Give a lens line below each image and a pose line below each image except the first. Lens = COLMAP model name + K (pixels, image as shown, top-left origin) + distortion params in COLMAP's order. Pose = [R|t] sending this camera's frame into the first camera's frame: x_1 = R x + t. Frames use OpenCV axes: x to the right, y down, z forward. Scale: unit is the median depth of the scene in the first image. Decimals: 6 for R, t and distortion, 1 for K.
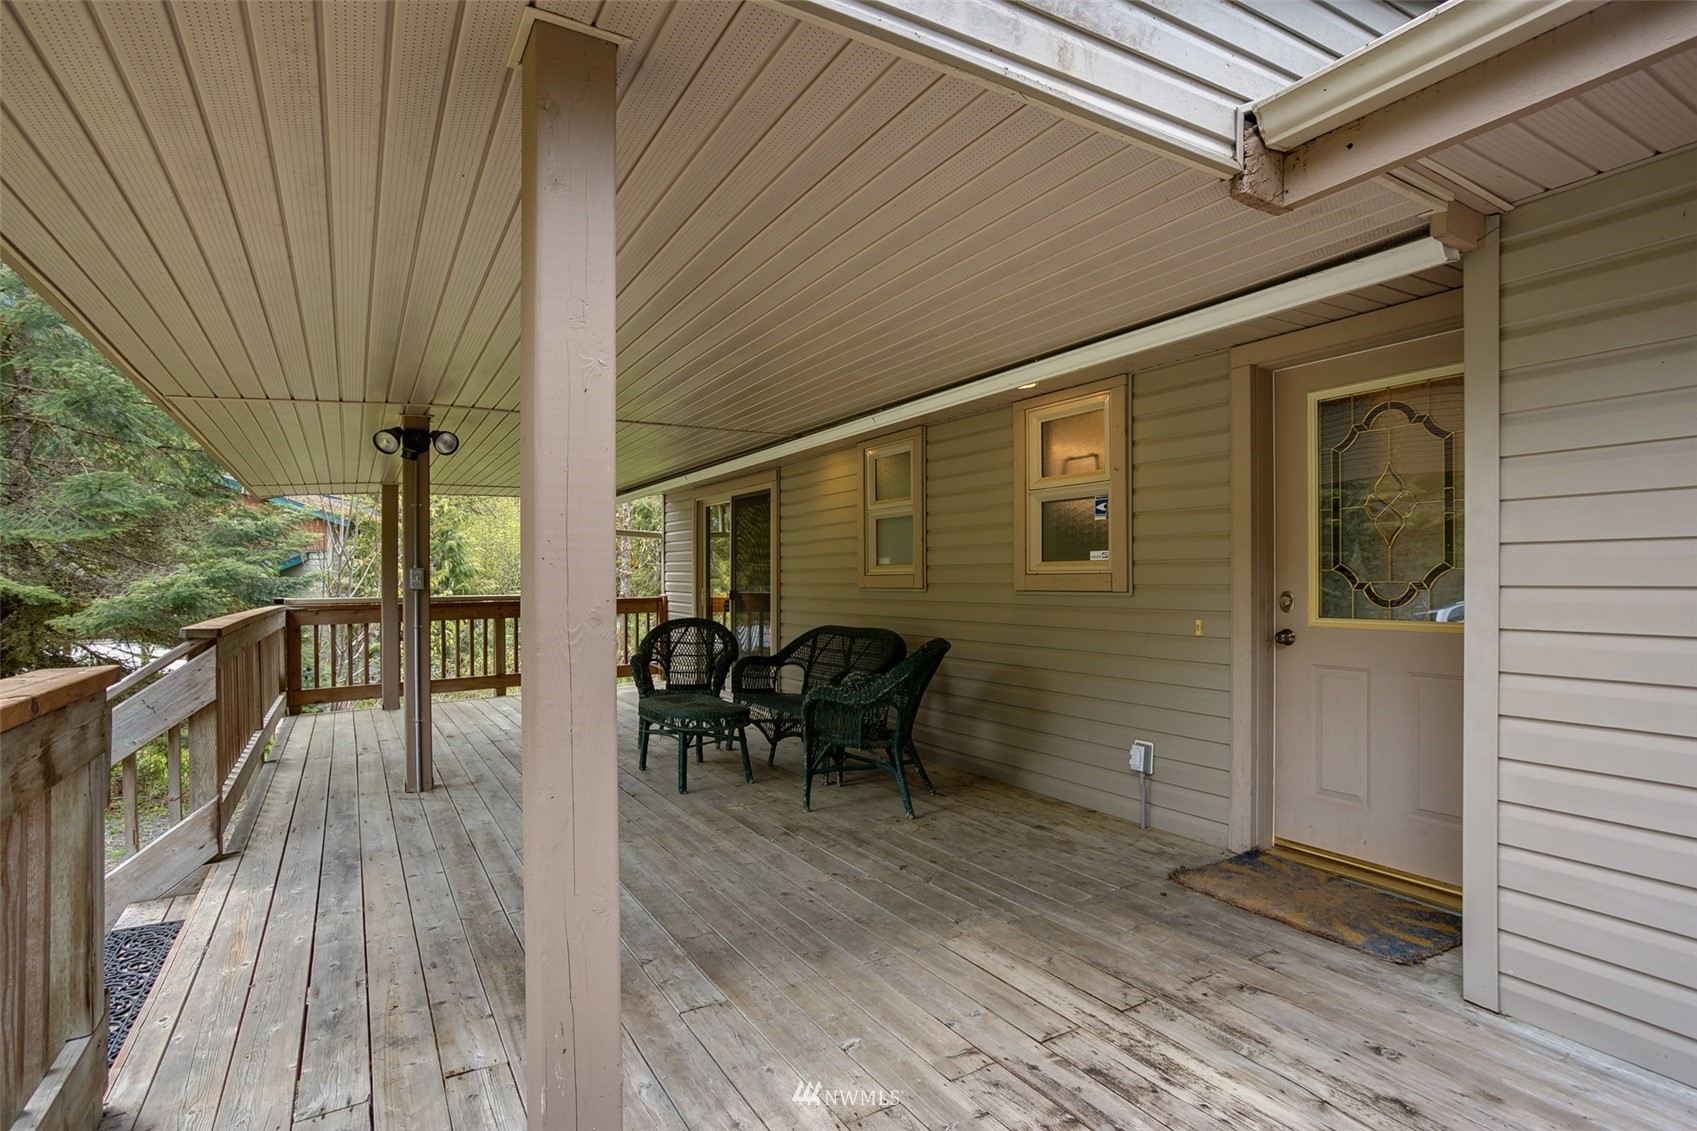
lens RADIAL K [[841.5, 0, 843.6], [0, 841.5, 577.9], [0, 0, 1]] dist [-0.004585, 0.002208]
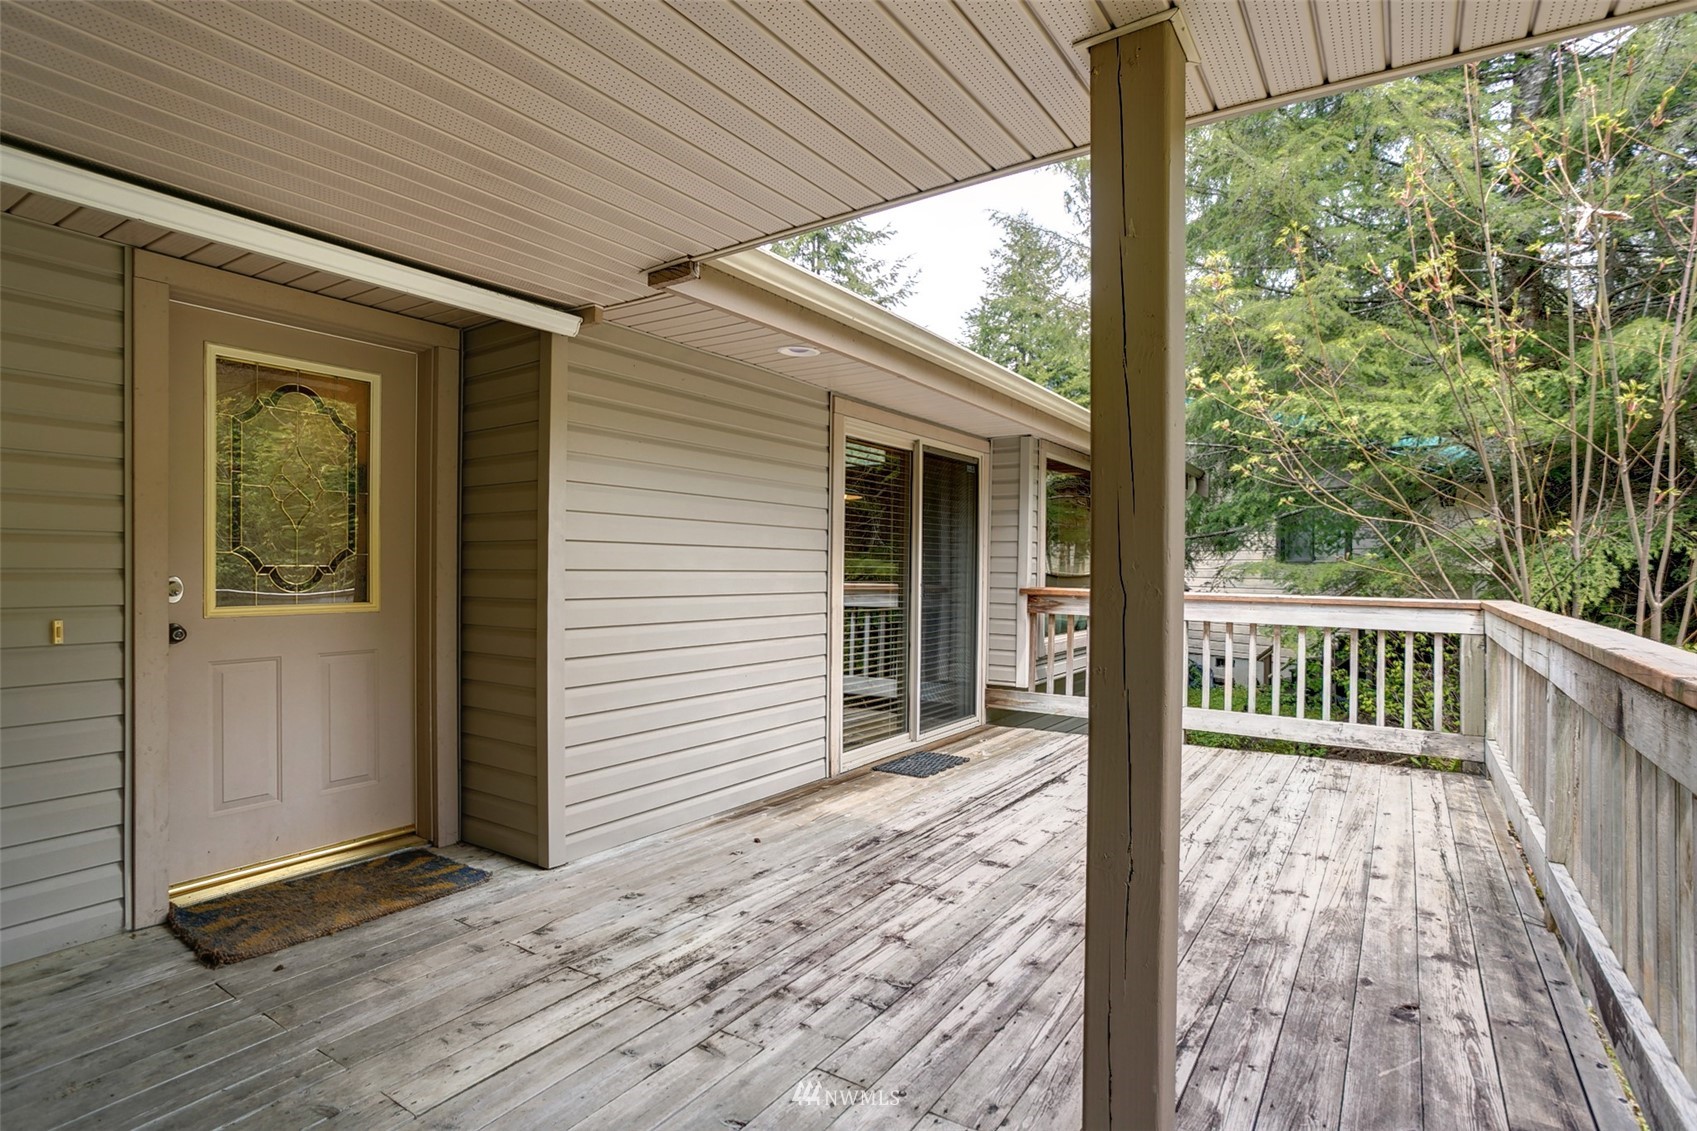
lens RADIAL K [[841.5, 0, 847.2], [0, 841.5, 566.0], [0, 0, 1]] dist [-0.004585, 0.002208]
pose [[-0.416380, 0.006156, 0.909170, -0.665747], [-0.004785, 0.999948, -0.008962, 0.013530], [-0.909178, -0.008082, -0.416329, 1.046028]]
